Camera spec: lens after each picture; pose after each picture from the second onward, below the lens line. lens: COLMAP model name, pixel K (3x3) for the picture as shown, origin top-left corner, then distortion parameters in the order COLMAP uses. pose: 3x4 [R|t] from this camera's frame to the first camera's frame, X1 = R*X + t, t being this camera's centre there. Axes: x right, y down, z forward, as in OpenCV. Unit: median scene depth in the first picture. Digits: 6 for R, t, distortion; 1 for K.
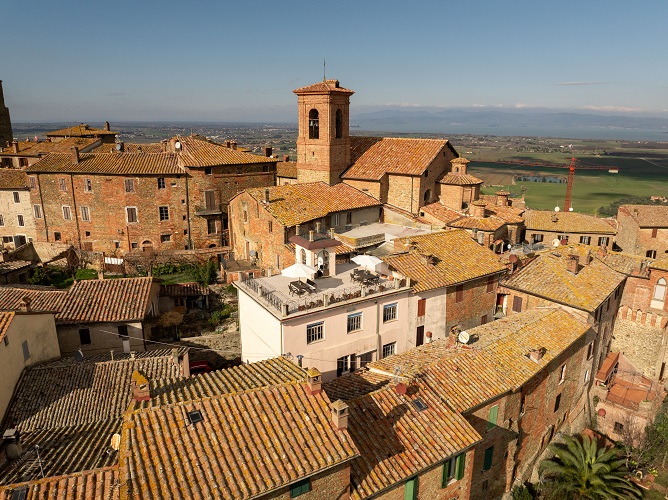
lens RADIAL K [[467.5, 0, 334.0], [0, 467.5, 250.0], [0, 0, 1]] dist [-0.039417, -0.002613]
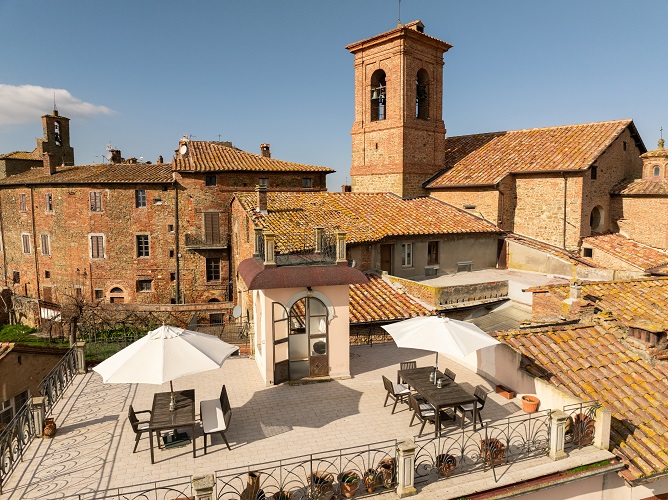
lens RADIAL K [[467.5, 0, 334.0], [0, 467.5, 250.0], [0, 0, 1]] dist [-0.039417, -0.002613]
pose [[0.968021, 0.015431, -0.250394, 0.051125], [-0.056296, 0.986013, -0.156874, 0.012799], [0.244471, 0.165953, 0.955350, 0.464135]]
